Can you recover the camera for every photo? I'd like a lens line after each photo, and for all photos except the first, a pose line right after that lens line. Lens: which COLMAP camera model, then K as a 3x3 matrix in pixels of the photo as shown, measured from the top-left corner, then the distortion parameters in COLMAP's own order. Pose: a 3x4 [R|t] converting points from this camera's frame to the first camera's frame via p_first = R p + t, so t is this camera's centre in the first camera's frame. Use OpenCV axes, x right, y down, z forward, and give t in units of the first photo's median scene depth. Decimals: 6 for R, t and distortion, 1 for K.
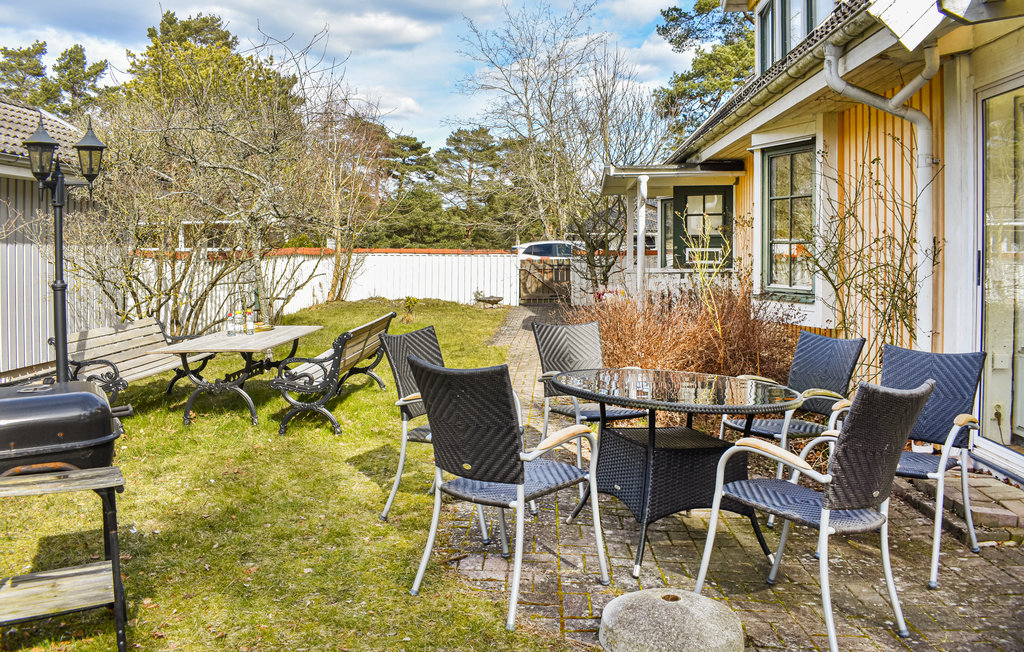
lens RADIAL K [[798.4, 0, 511.5], [0, 798.4, 276.5], [0, 0, 1]] dist [-0.115286, 0.000255]
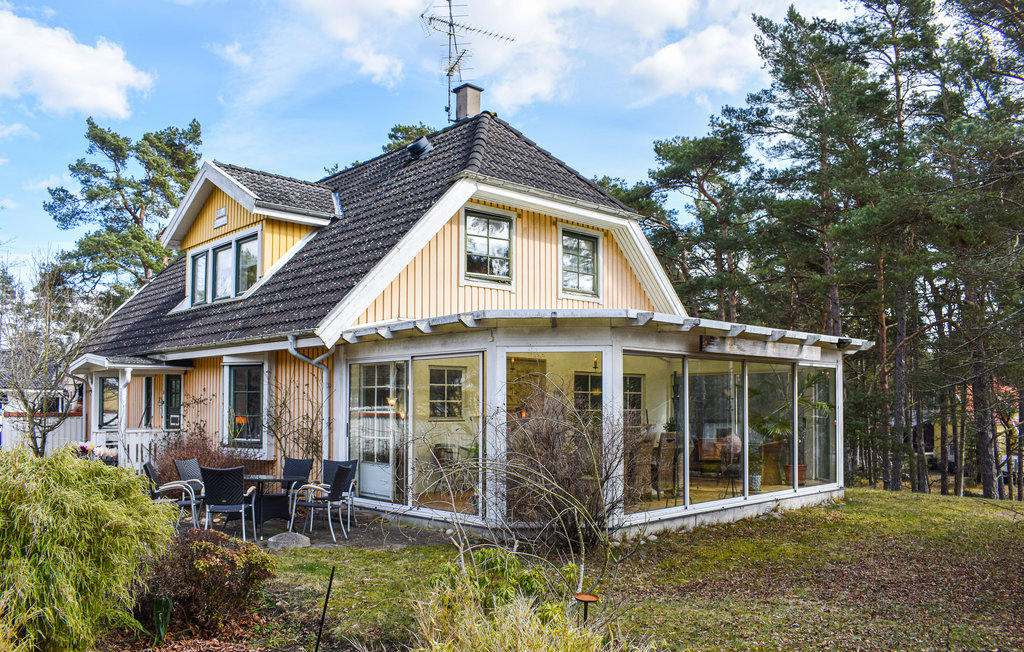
lens RADIAL K [[824.8, 0, 512.0], [0, 824.8, 326.0], [0, 0, 1]] dist [-0.150447, 0.003807]
pose [[0.675450, 0.077816, 0.733288, -0.326211], [0.019640, 0.992165, -0.123379, -0.003041], [-0.737144, 0.097738, 0.668630, -0.393613]]
